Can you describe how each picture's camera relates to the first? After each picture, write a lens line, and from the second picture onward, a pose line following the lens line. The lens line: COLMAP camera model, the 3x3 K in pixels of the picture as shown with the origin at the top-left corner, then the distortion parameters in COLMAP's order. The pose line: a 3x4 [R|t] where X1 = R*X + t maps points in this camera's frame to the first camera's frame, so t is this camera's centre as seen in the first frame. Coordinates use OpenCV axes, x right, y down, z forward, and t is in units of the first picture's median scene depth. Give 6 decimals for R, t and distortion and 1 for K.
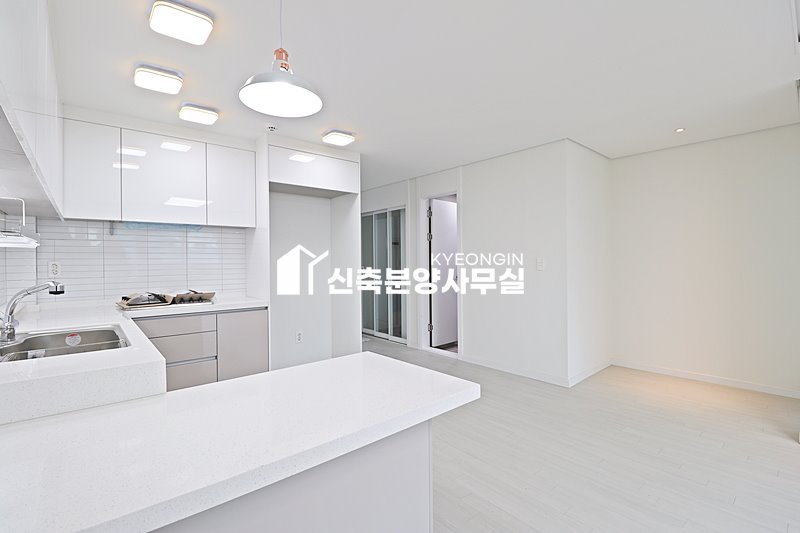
lens RADIAL K [[370.9, 0, 404.7], [0, 370.9, 263.8], [0, 0, 1]] dist [-0.002827, -0.009117]
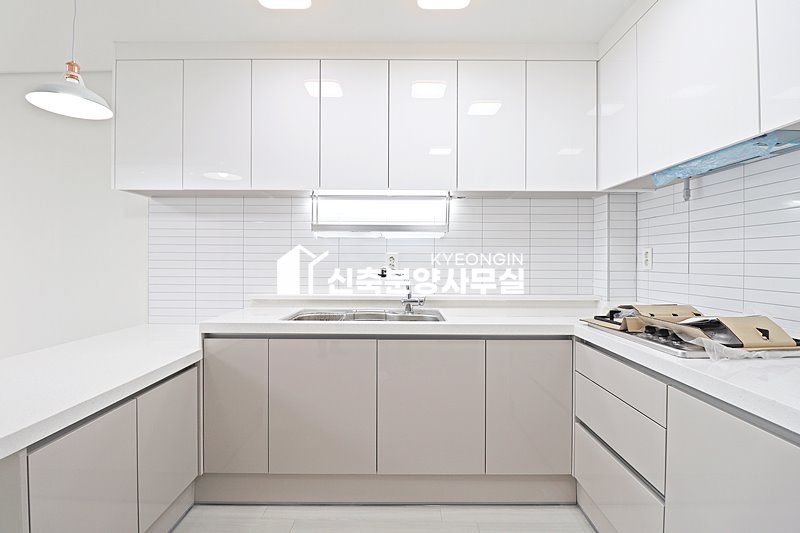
lens RADIAL K [[370.9, 0, 400.5], [0, 370.9, 261.1], [0, 0, 1]] dist [-0.002827, -0.009117]
pose [[-0.655921, 0.009354, -0.754771, -0.050558], [-0.003242, 0.999879, 0.015209, 0.007167], [0.754822, 0.012423, -0.655811, 0.893610]]
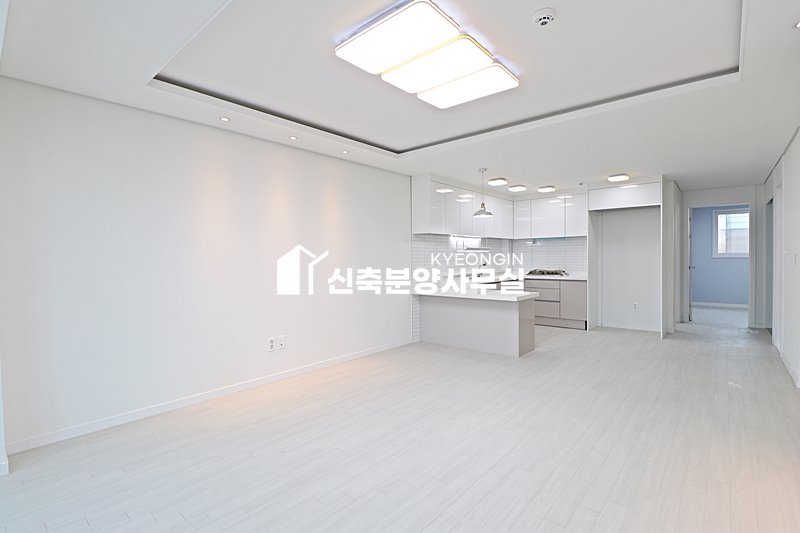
lens RADIAL K [[370.9, 0, 398.3], [0, 370.9, 263.3], [0, 0, 1]] dist [-0.002827, -0.009117]
pose [[0.142191, 0.021958, -0.989596, 1.224866], [0.003714, 0.999735, 0.022716, -0.011682], [0.989832, -0.006905, 0.142072, -0.161978]]
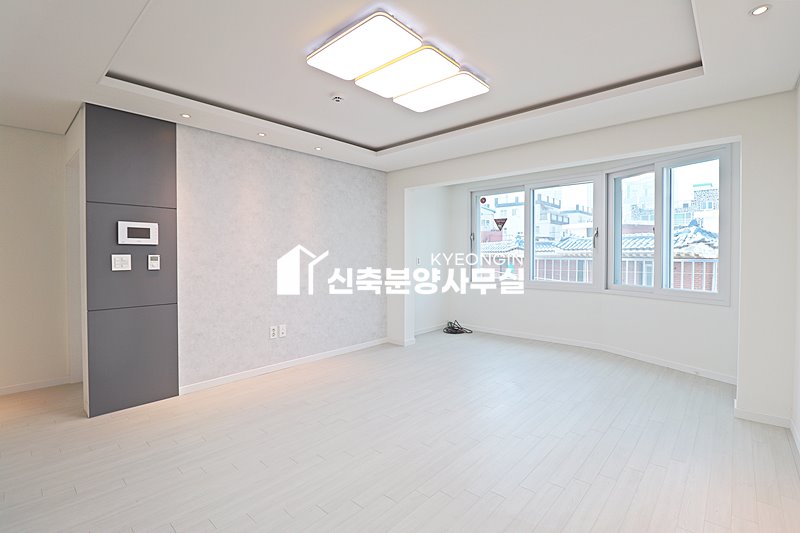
lens RADIAL K [[370.9, 0, 400.4], [0, 370.9, 263.5], [0, 0, 1]] dist [-0.002827, -0.009117]
pose [[-0.119844, -0.014404, 0.992688, -0.118394], [0.008783, 0.999840, 0.015568, -0.006218], [-0.992754, 0.010584, -0.119698, 0.091803]]
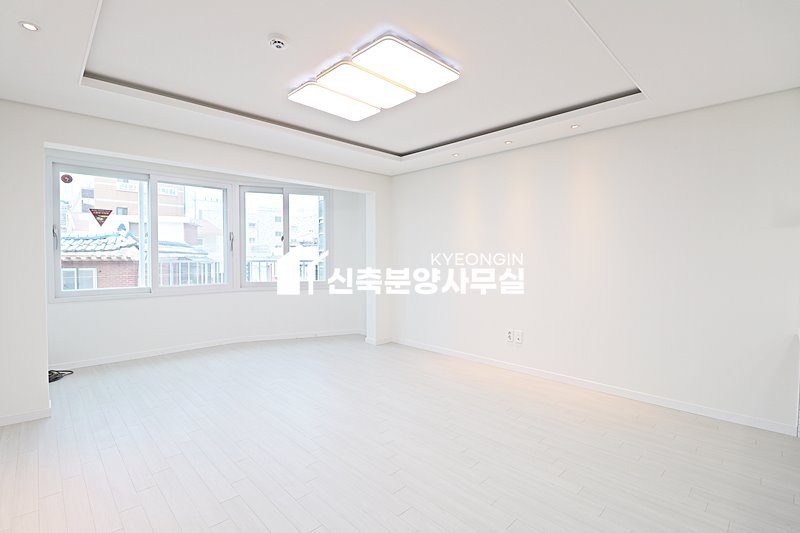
lens RADIAL K [[370.9, 0, 400.8], [0, 370.9, 264.1], [0, 0, 1]] dist [-0.002827, -0.009117]
pose [[-0.998032, 0.011883, -0.061573, 0.556311], [0.010269, 0.999597, 0.026464, -0.016268], [0.061863, 0.025780, -0.997752, 0.746118]]
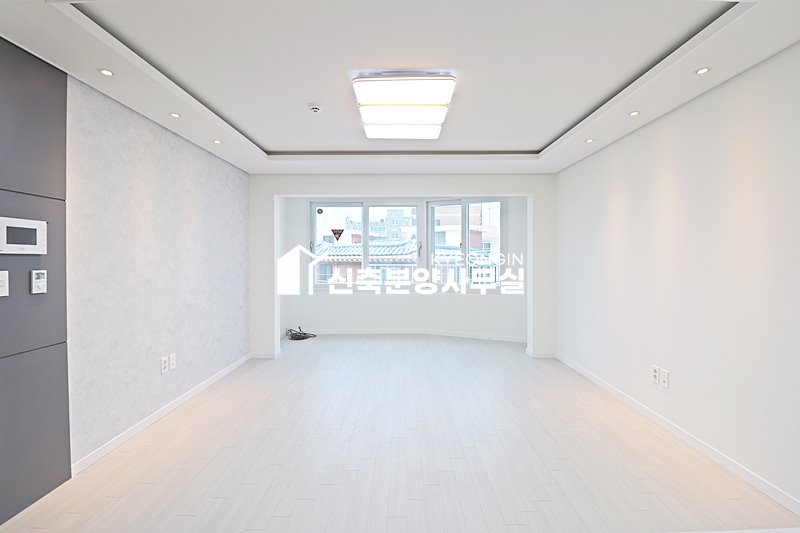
lens RADIAL K [[370.9, 0, 402.1], [0, 370.9, 264.6], [0, 0, 1]] dist [-0.002827, -0.009117]
pose [[-0.755322, -0.001422, 0.655353, 0.036985], [0.011803, 0.999806, 0.015774, -0.028863], [-0.655248, 0.019650, -0.755158, 0.623735]]
